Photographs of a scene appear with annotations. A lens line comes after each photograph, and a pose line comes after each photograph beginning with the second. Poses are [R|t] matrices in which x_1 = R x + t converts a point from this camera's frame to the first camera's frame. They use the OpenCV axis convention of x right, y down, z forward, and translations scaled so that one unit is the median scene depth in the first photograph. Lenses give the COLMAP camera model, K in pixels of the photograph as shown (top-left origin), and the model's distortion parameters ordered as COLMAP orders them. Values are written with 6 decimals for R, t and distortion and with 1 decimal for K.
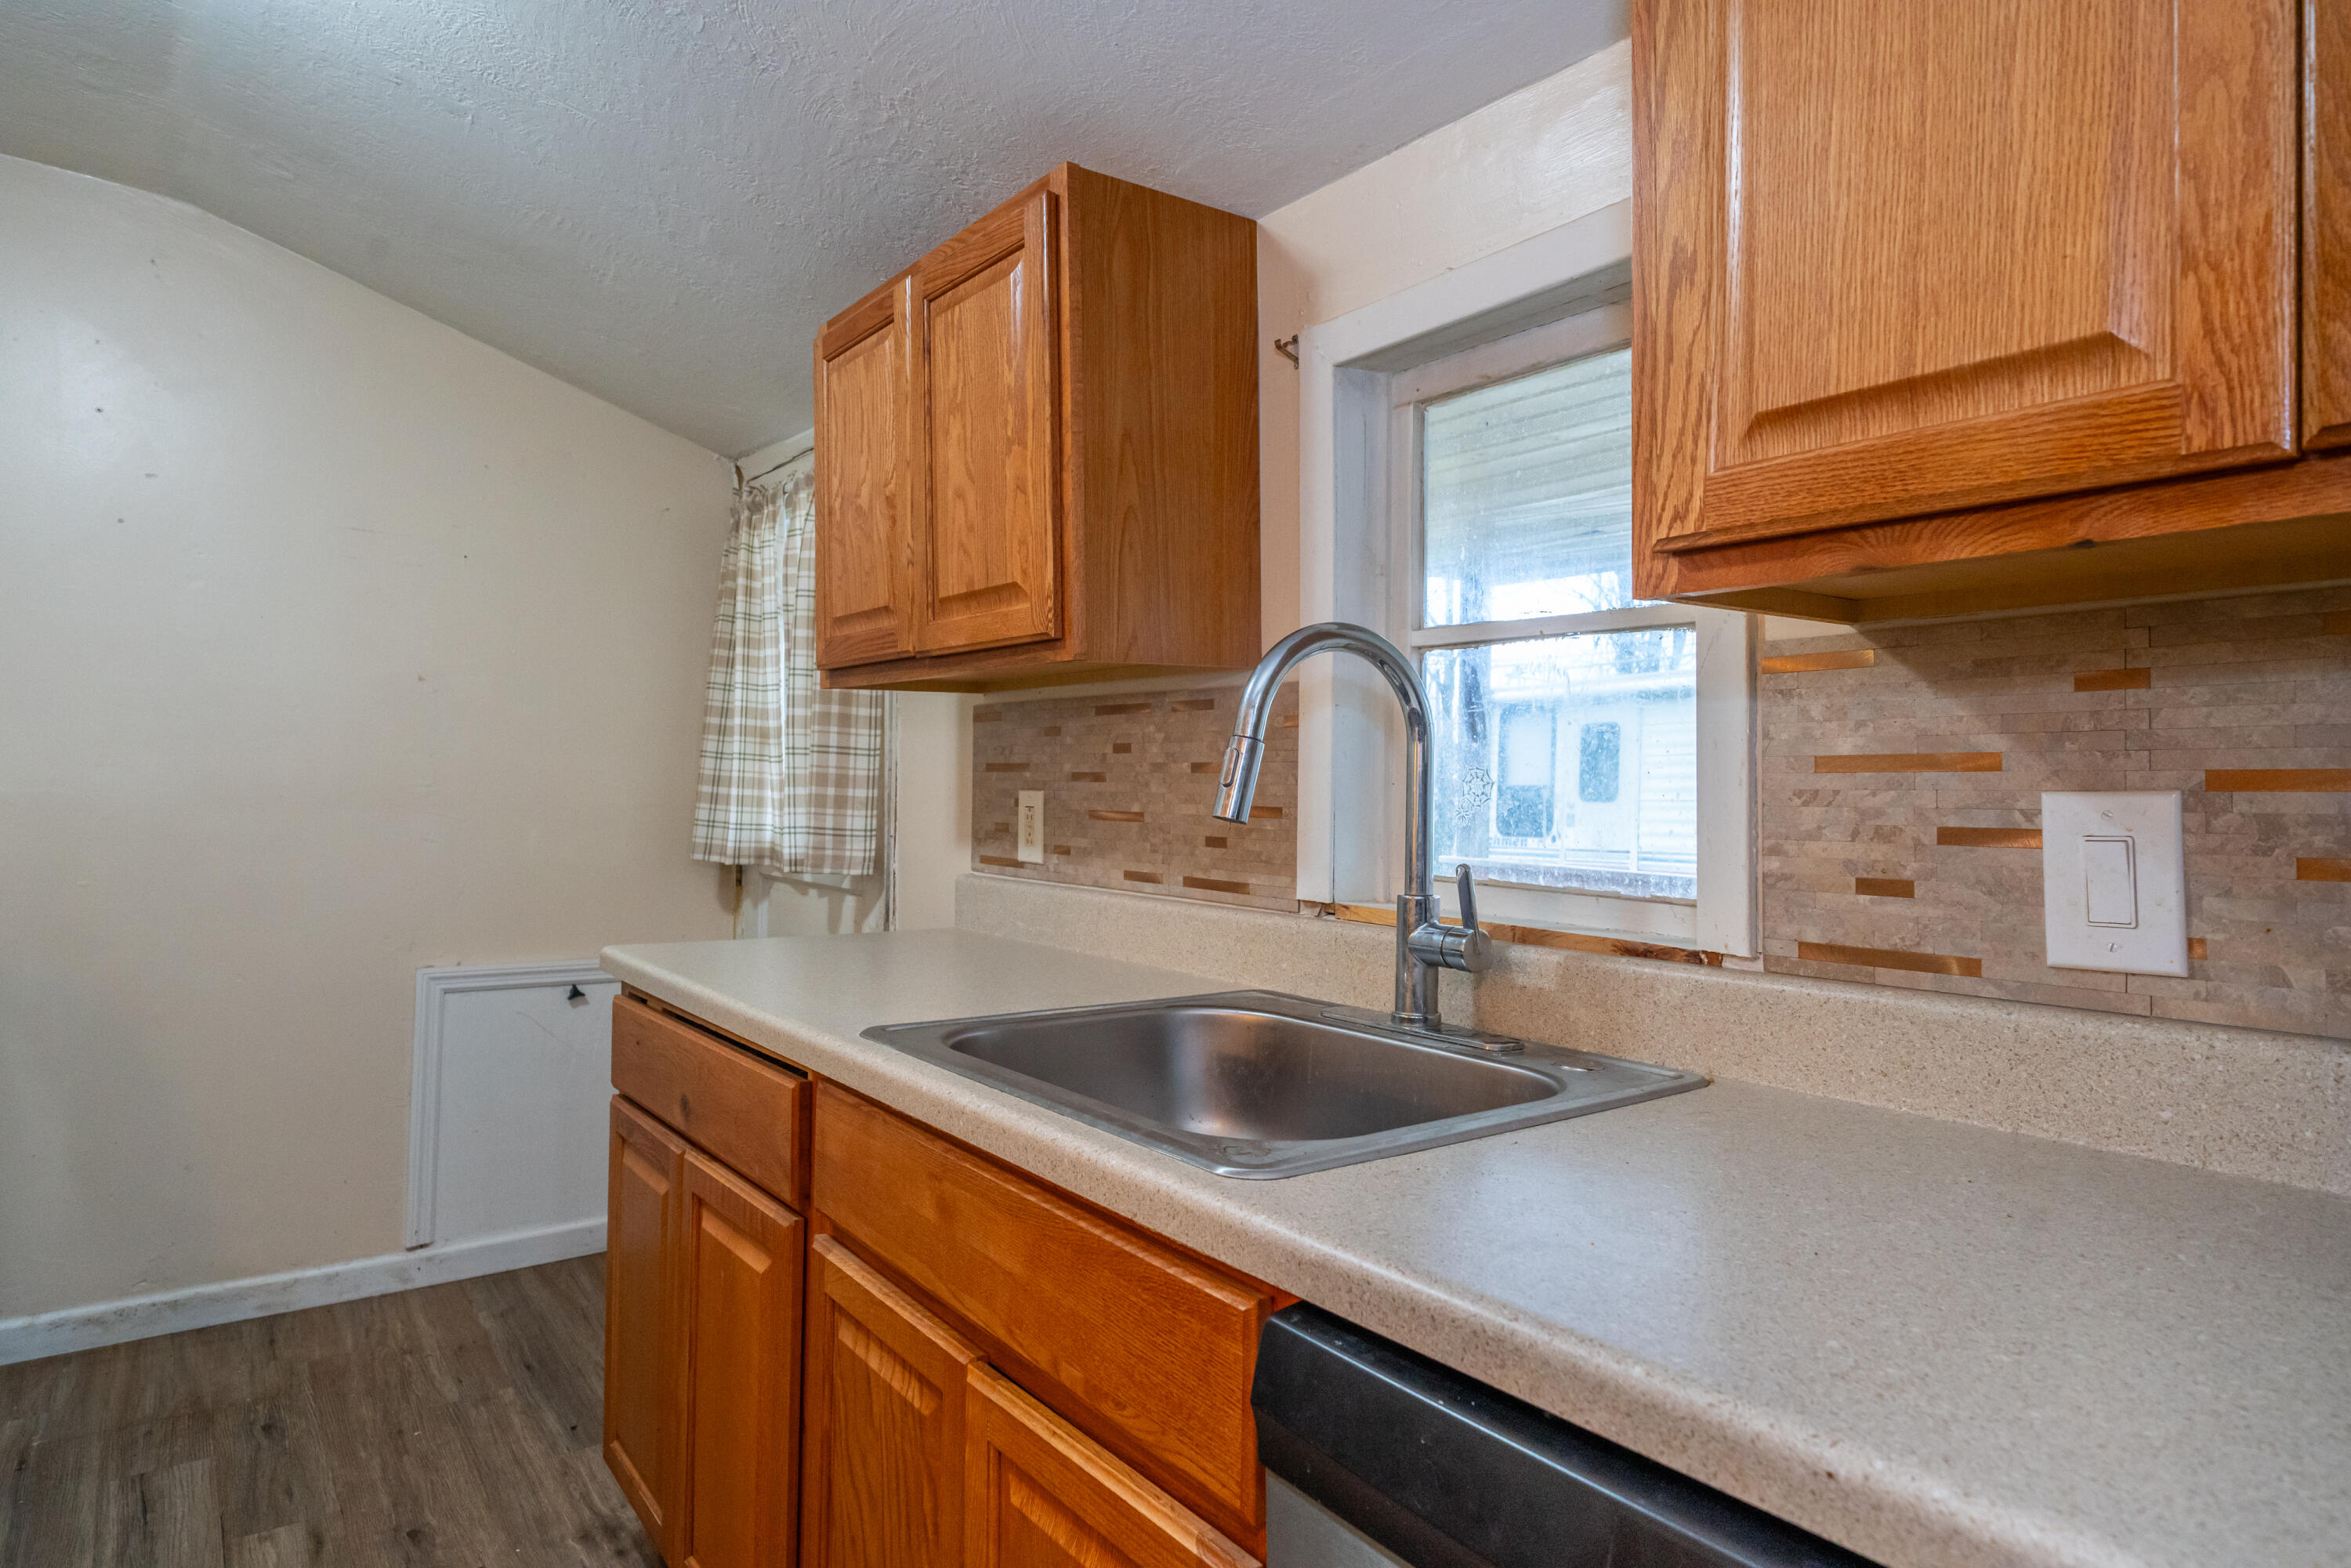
lens RADIAL K [[1340.9, 0, 1173.6], [0, 1340.9, 771.1], [0, 0, 1]] dist [-0.000612, -0.000768]
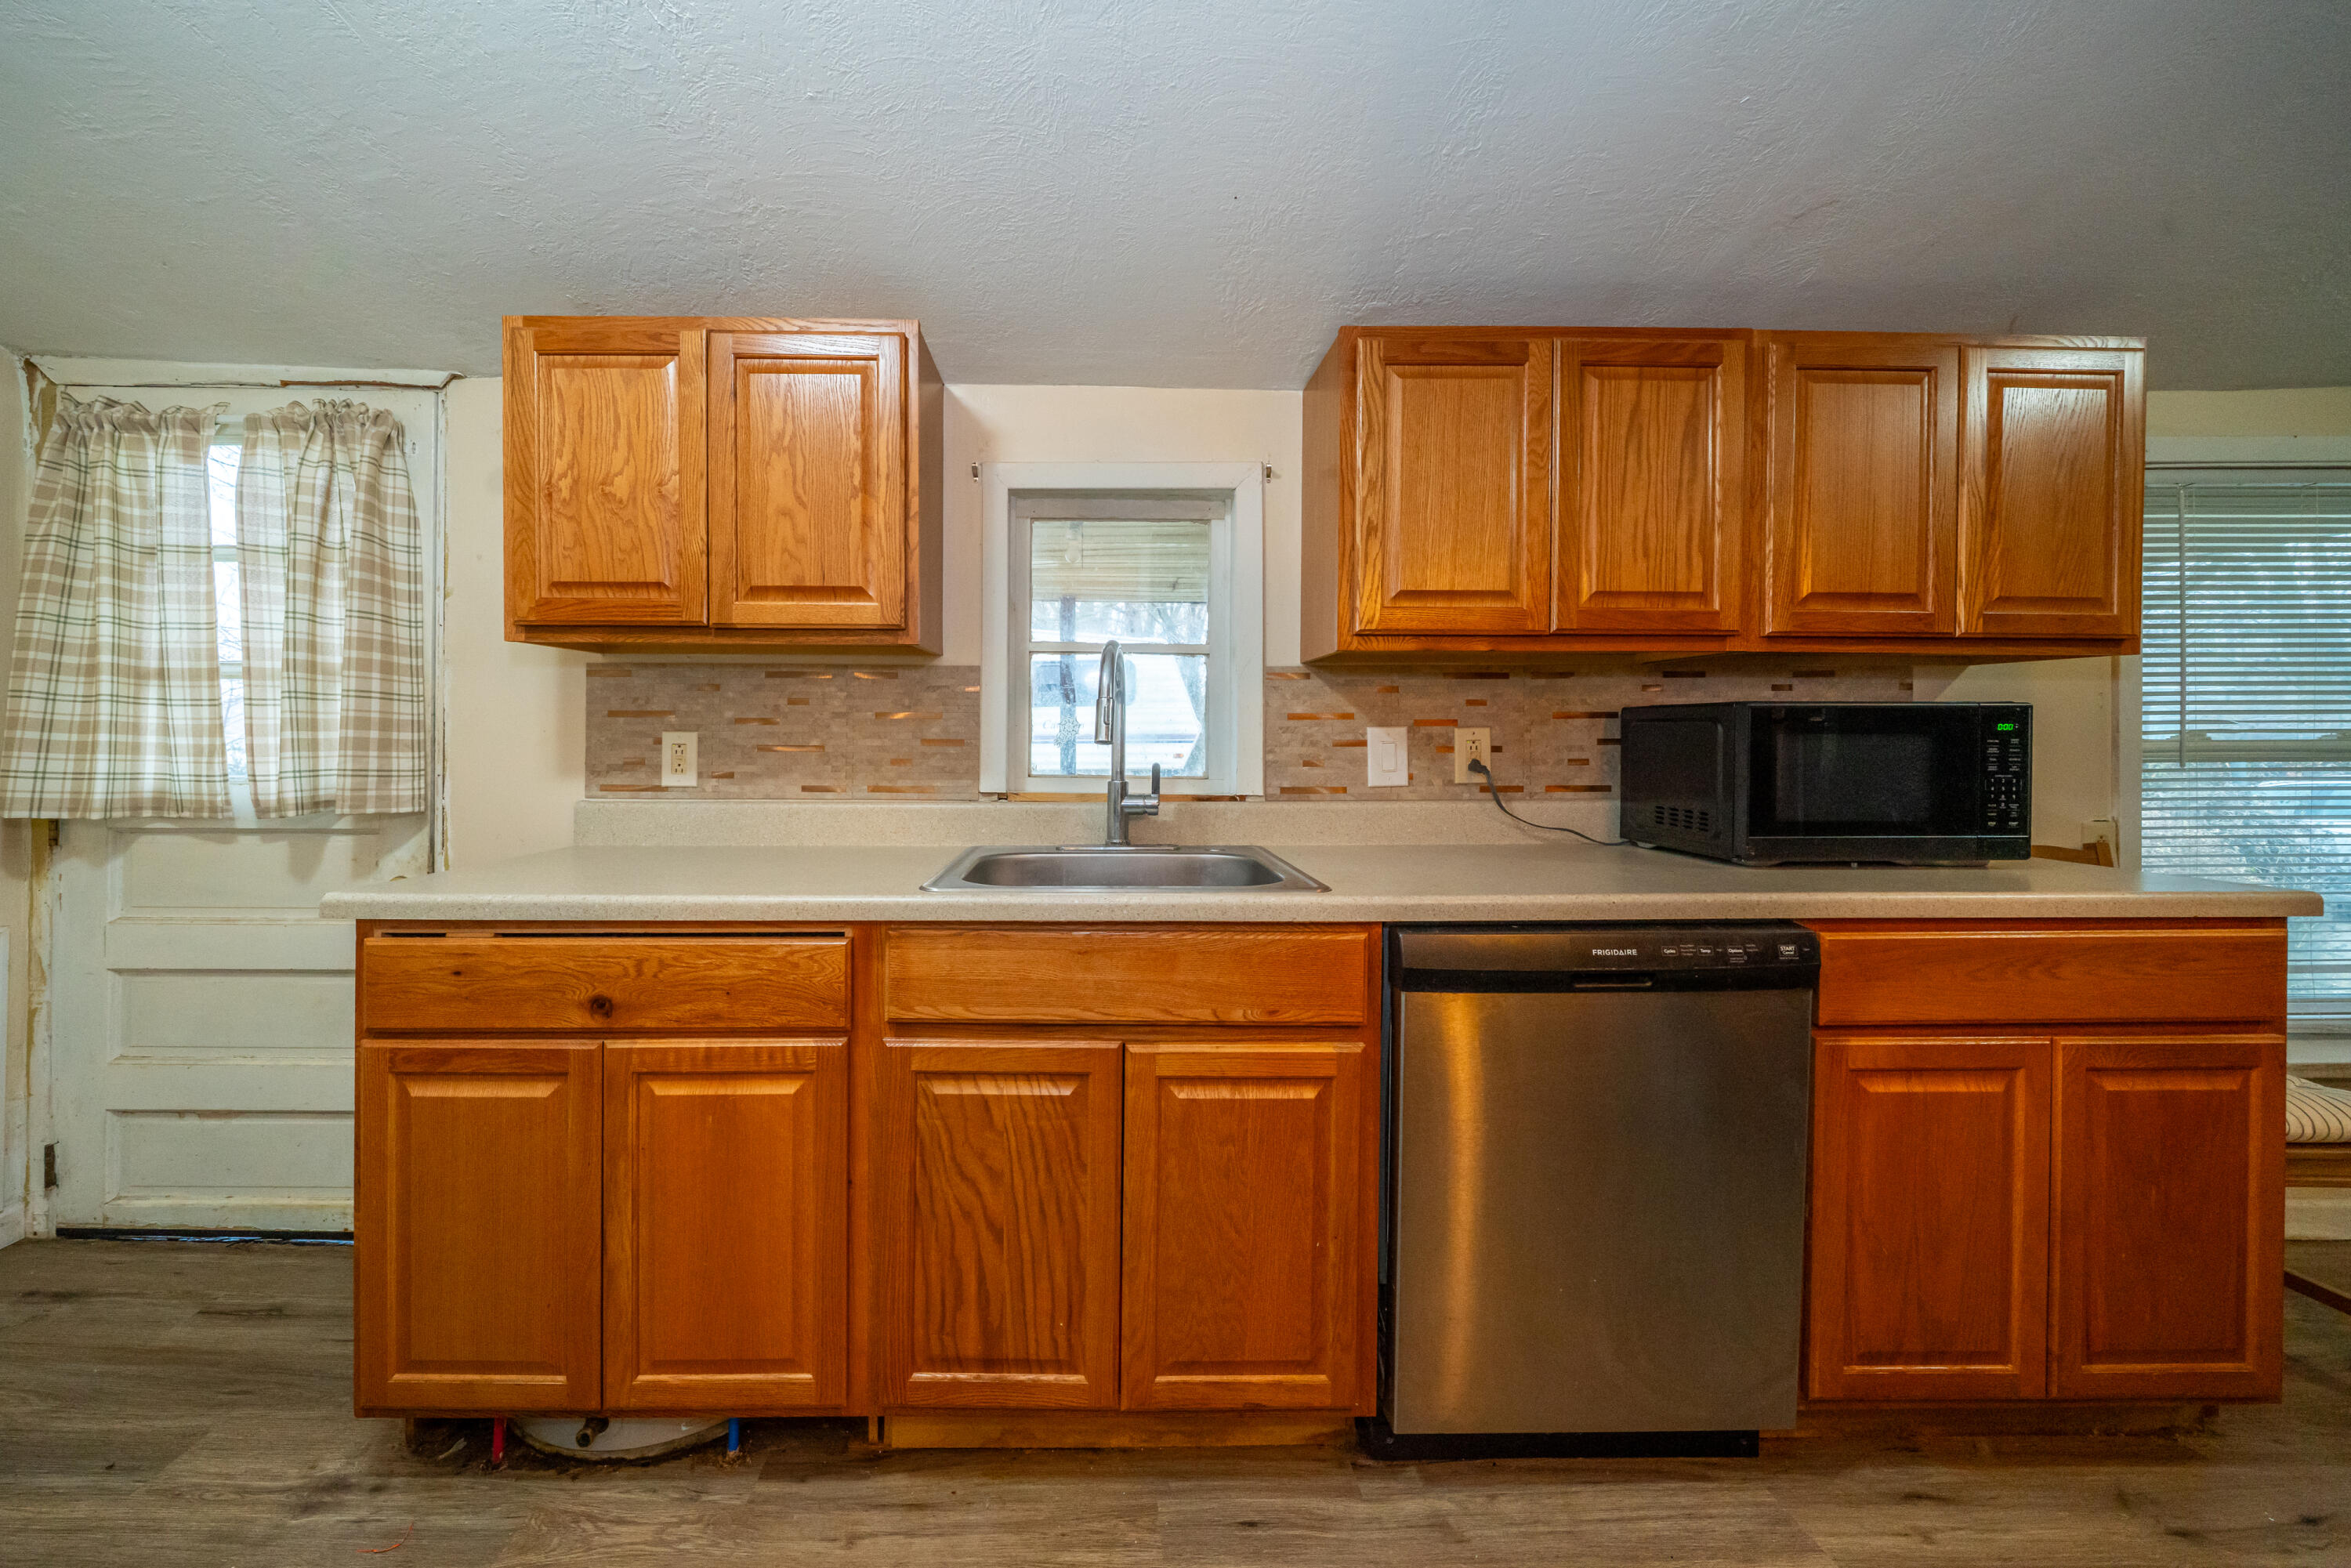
lens RADIAL K [[829.4, 0, 1102.3], [0, 829.4, 748.1], [0, 0, 1]] dist [-0.006768, 0.000027]
pose [[0.591404, -0.017360, 0.806189, -0.691888], [-0.003768, 0.999698, 0.024291, 0.012265], [-0.806367, -0.017404, 0.591160, 0.247916]]
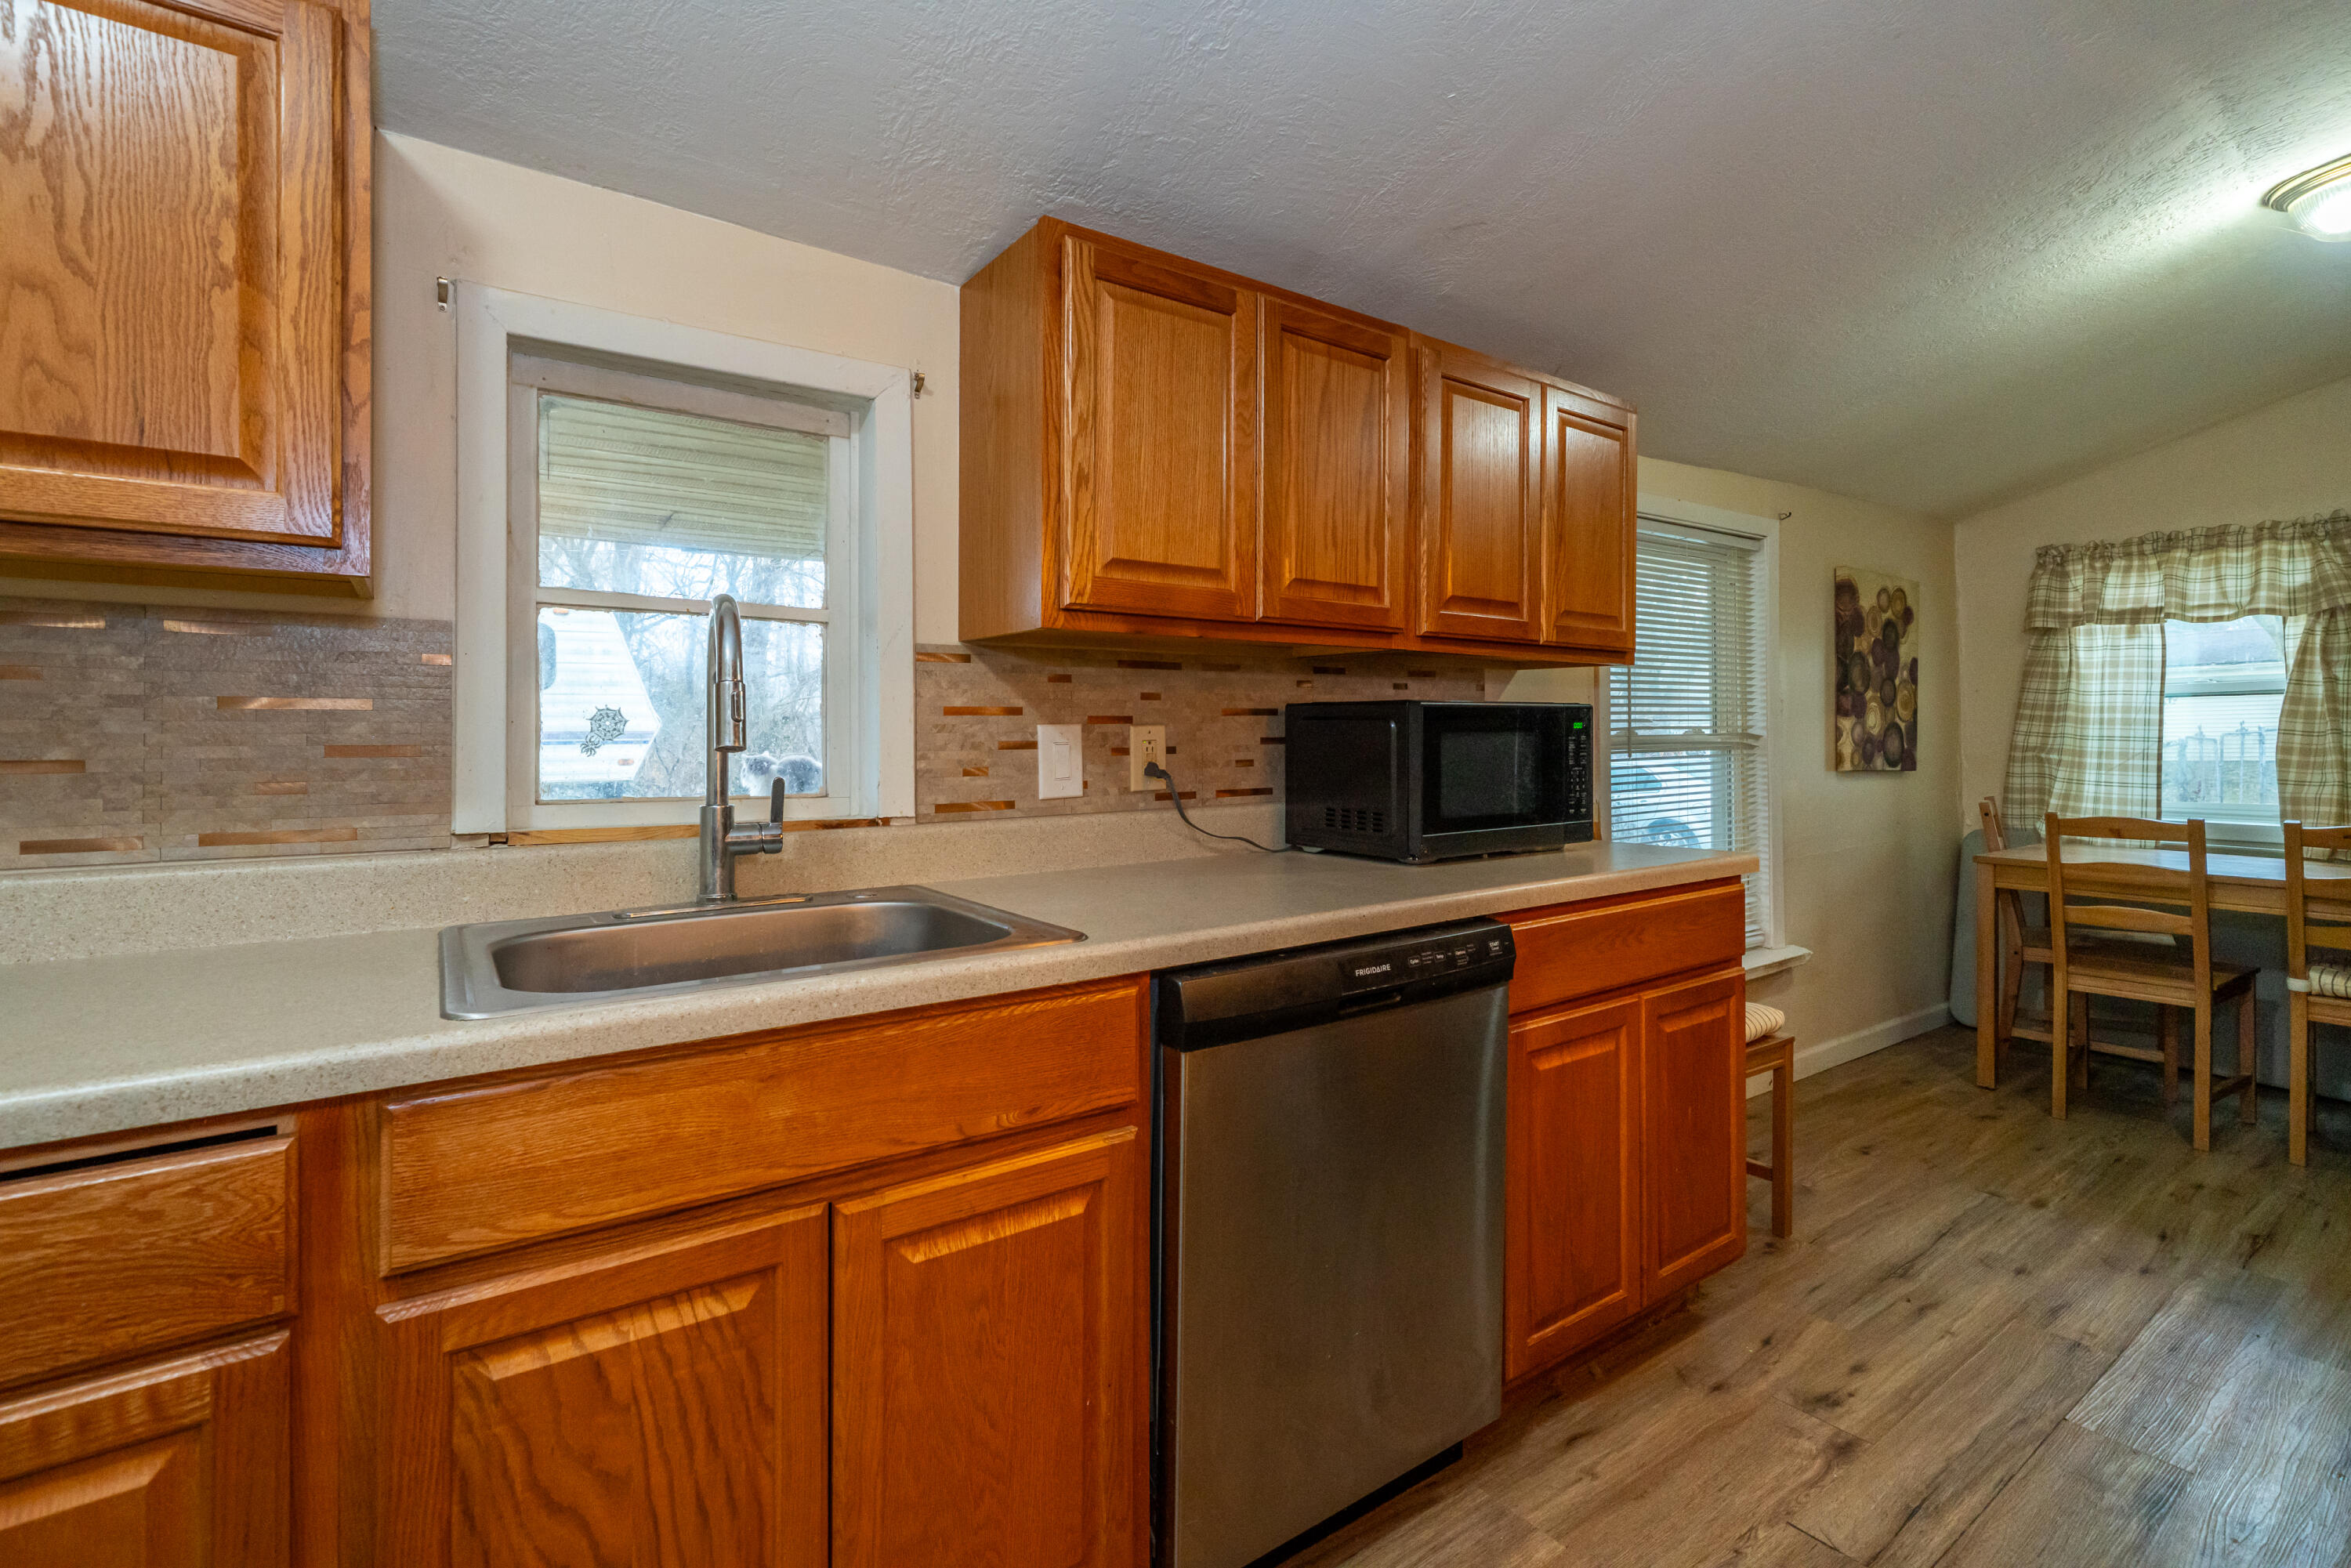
lens RADIAL K [[1028.8, 0, 1154.4], [0, 1028.8, 739.4], [0, 0, 1]] dist [-0.001847, 0.000555]
pose [[0.046536, -0.012862, 0.998834, -0.683800], [-0.004799, 0.999903, 0.013100, 0.010358], [-0.998905, -0.005403, 0.046470, 0.439168]]
